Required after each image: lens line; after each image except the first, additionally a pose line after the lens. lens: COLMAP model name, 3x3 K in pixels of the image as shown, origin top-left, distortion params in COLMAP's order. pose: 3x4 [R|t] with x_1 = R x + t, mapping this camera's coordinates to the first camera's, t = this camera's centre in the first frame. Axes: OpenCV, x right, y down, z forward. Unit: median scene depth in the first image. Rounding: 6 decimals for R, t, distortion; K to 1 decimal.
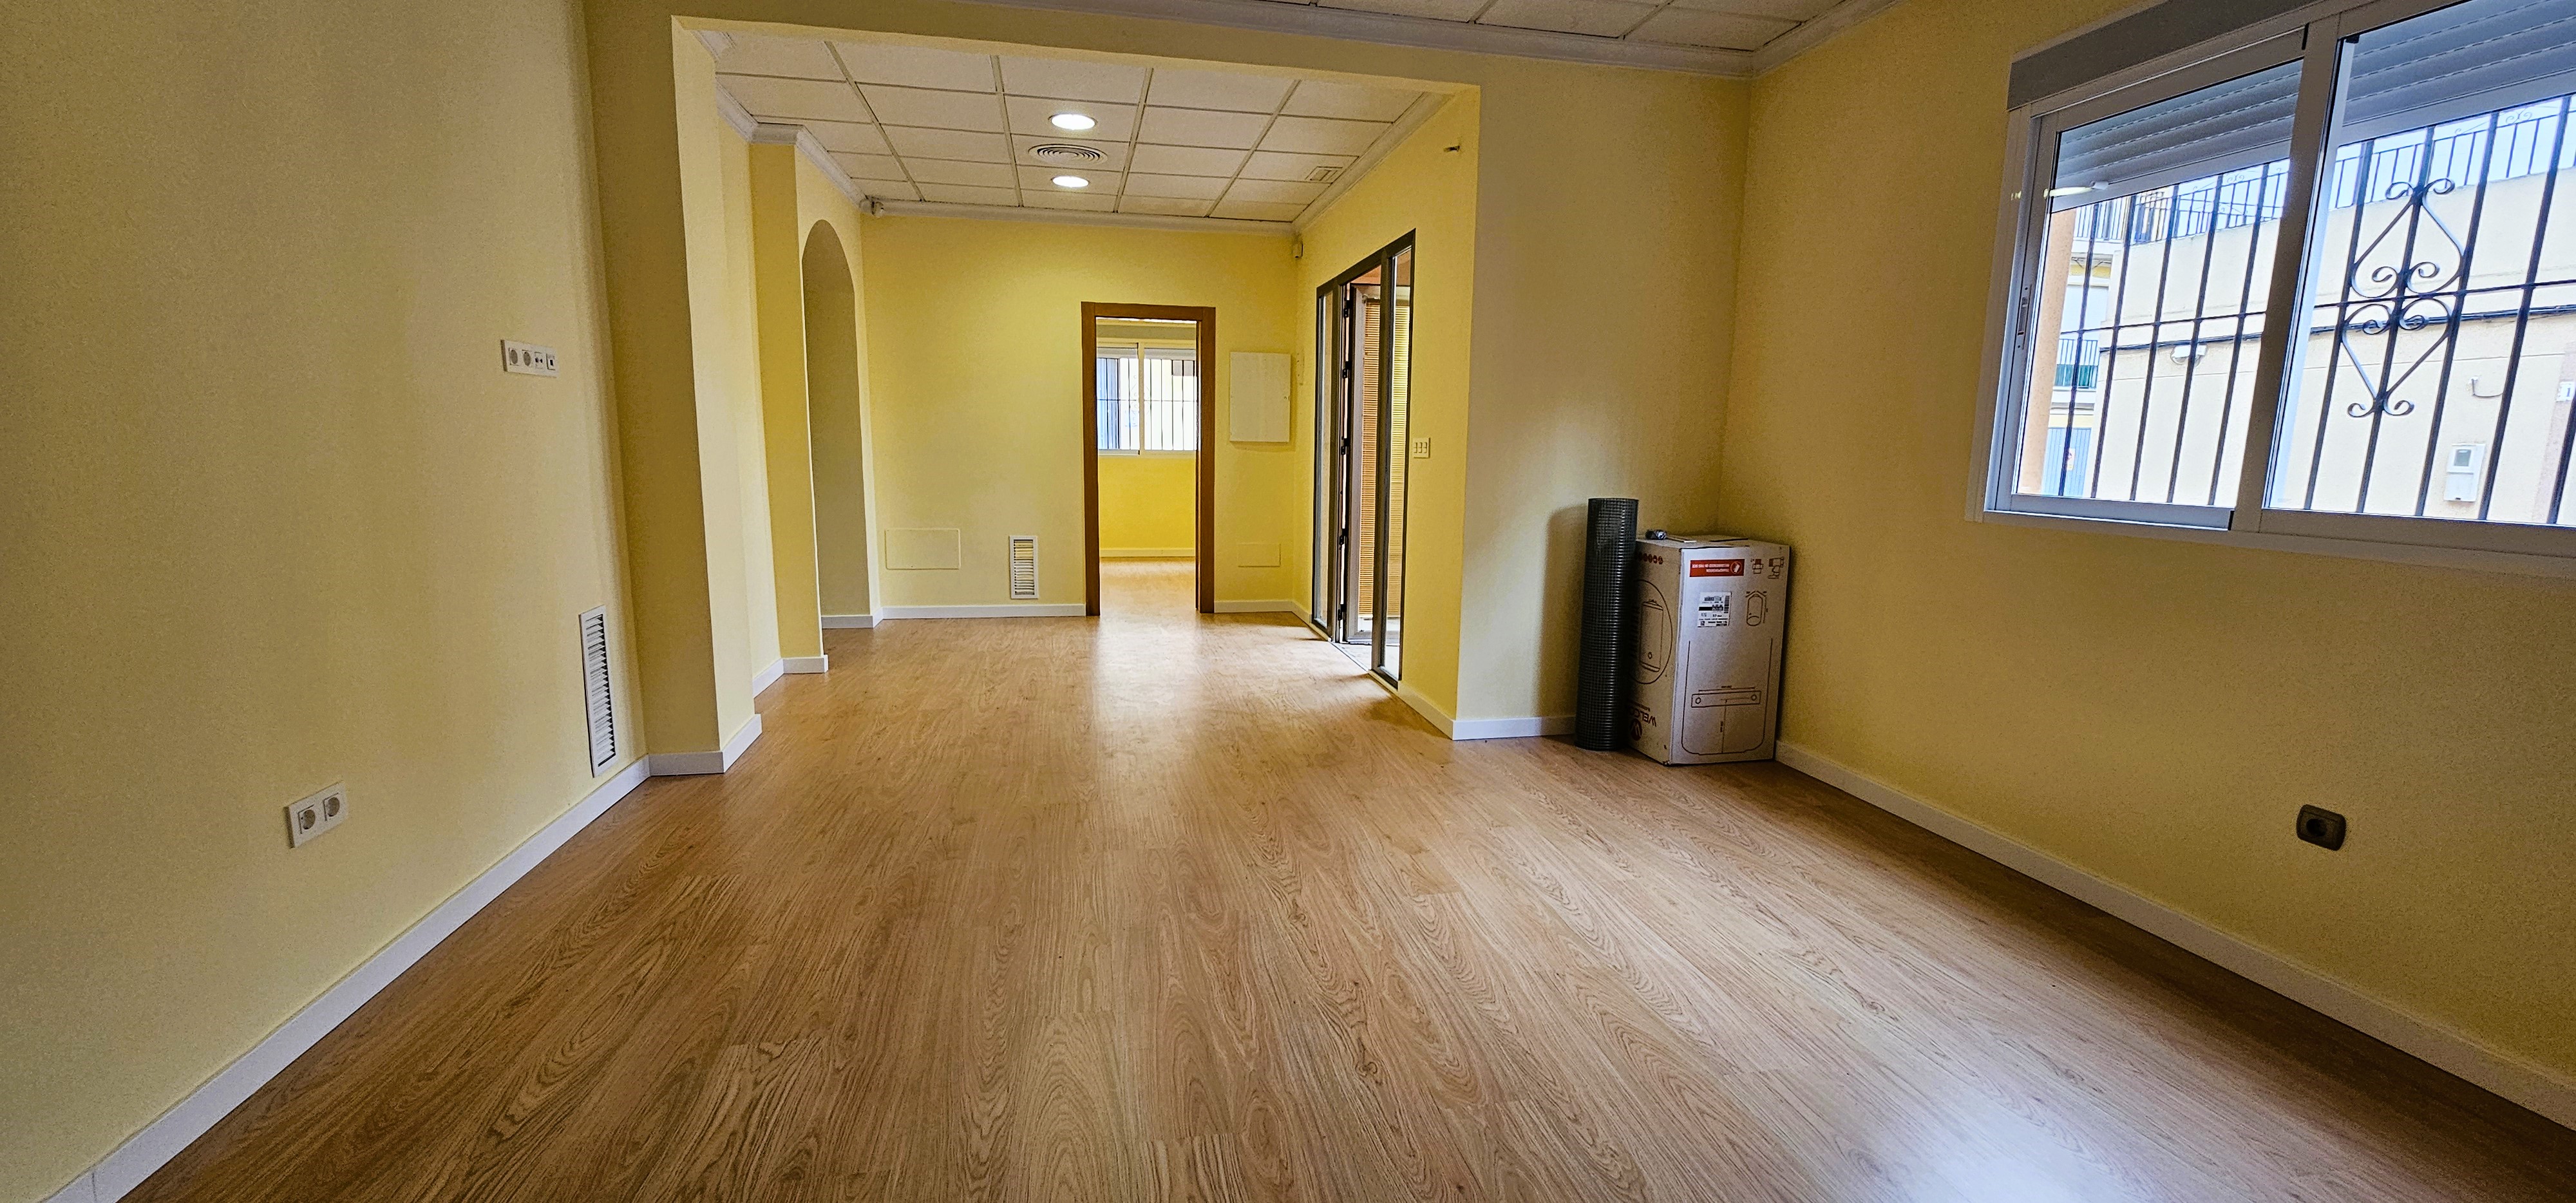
lens RADIAL K [[1051.1, 0, 1288.0], [0, 1051.1, 601.5], [0, 0, 1]] dist [-0.002911, -0.000293]
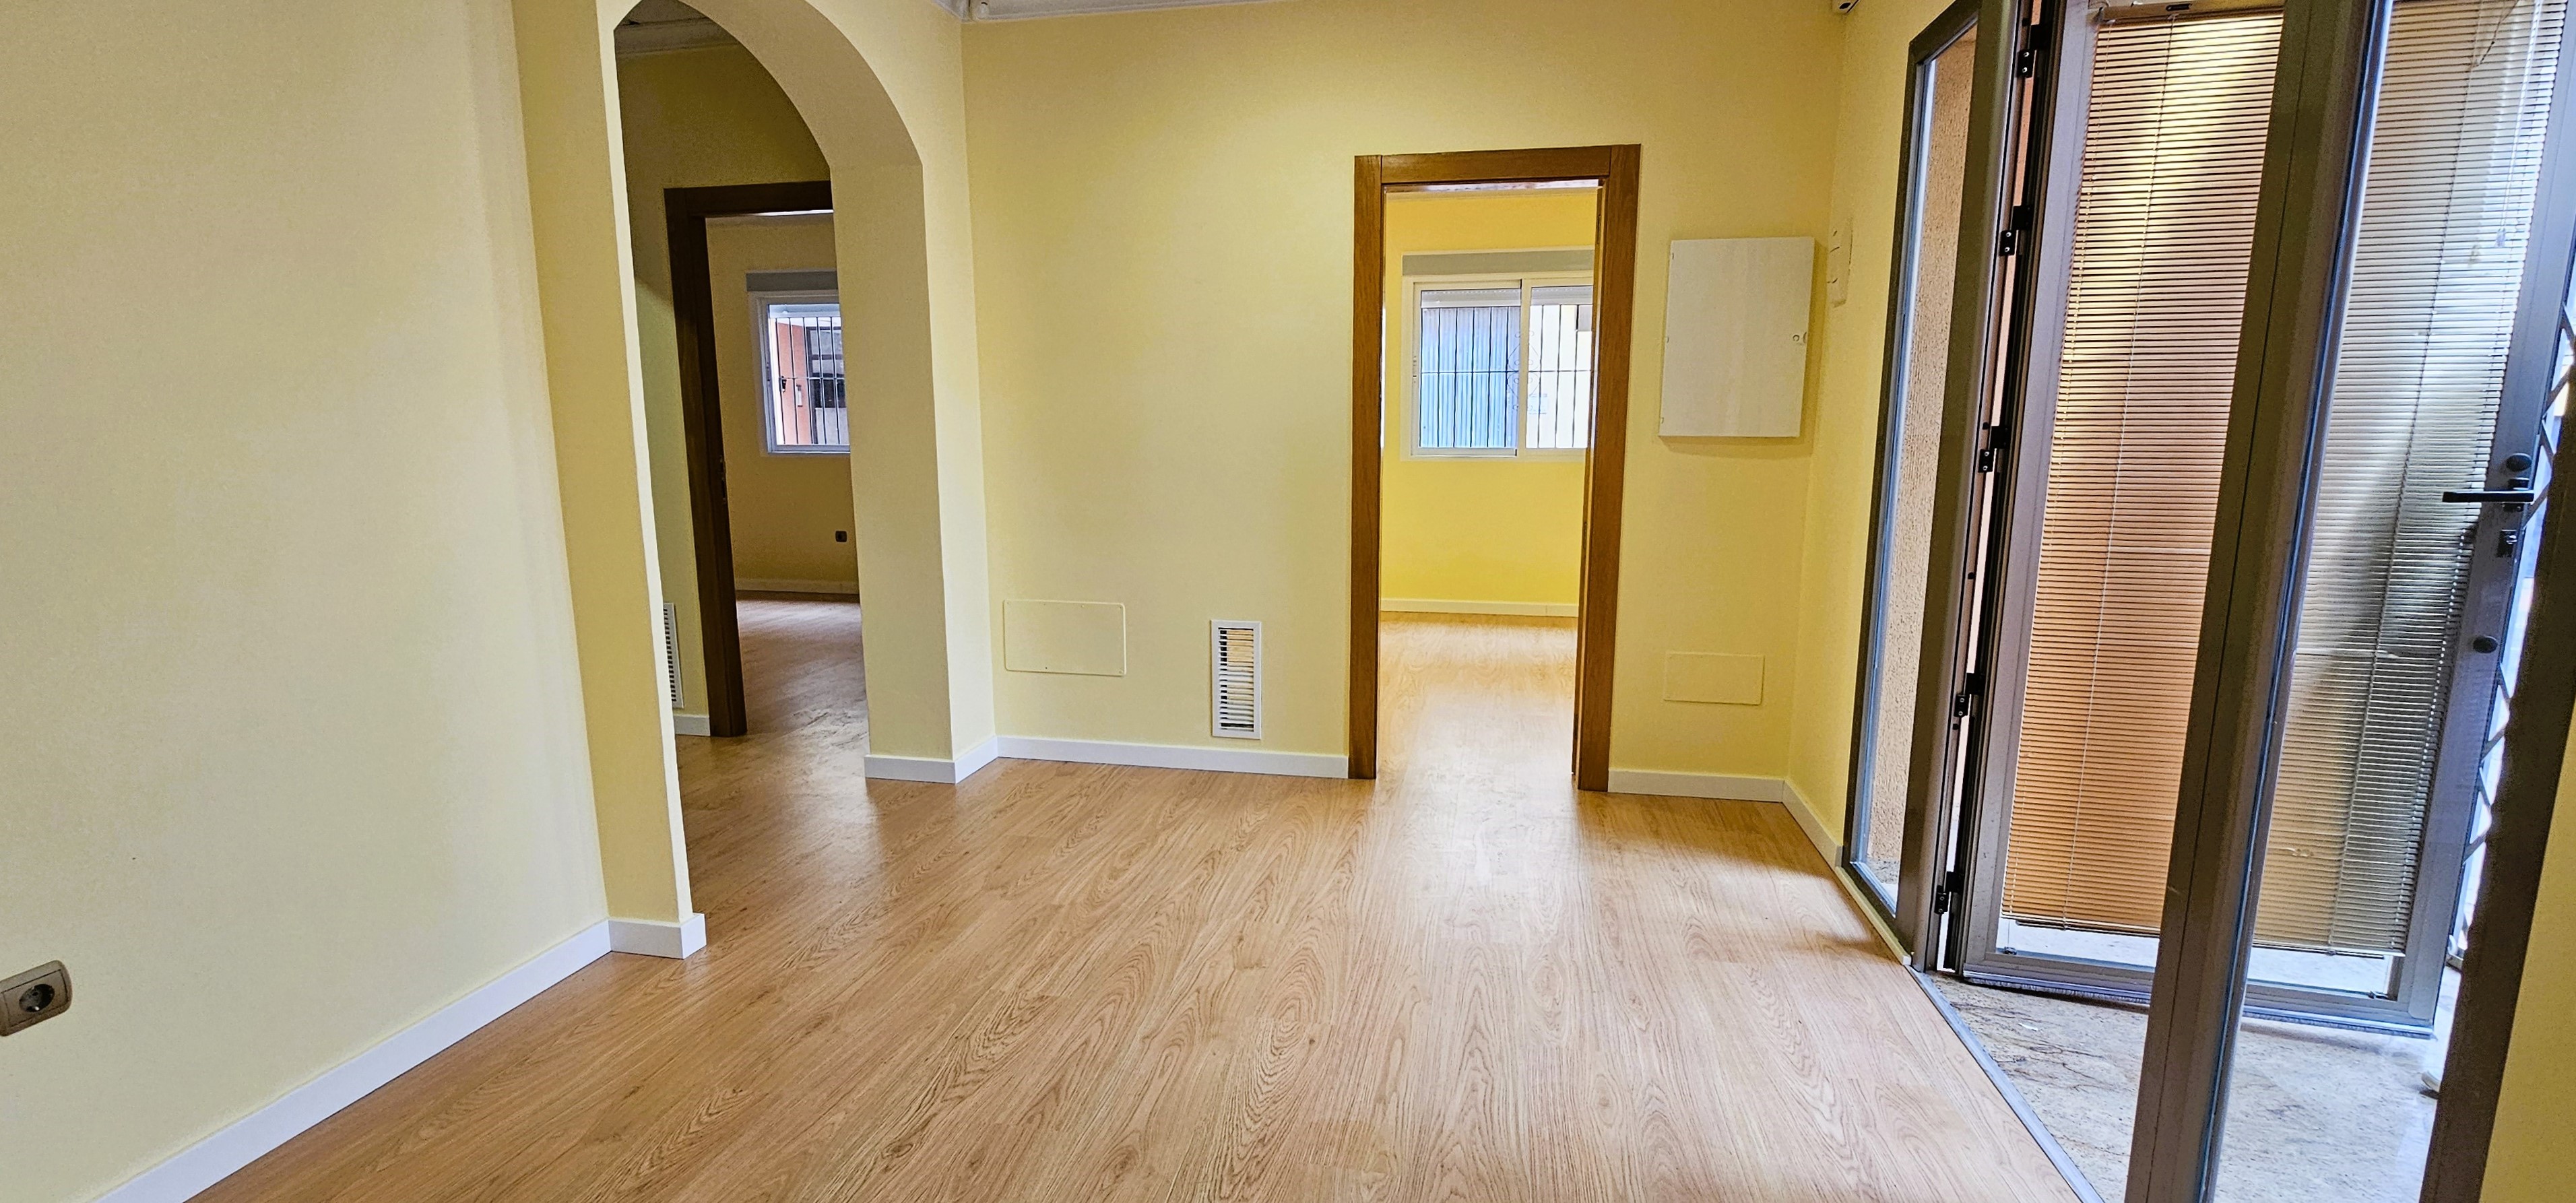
lens RADIAL K [[1118.0, 0, 1288.0], [0, 1118.0, 601.5], [0, 0, 1]] dist [-0.001667, -0.000220]
pose [[0.928339, 0.046818, -0.368774, -0.022722], [-0.047311, 0.998850, 0.007711, -0.076506], [0.368711, 0.010289, 0.929487, 0.488996]]
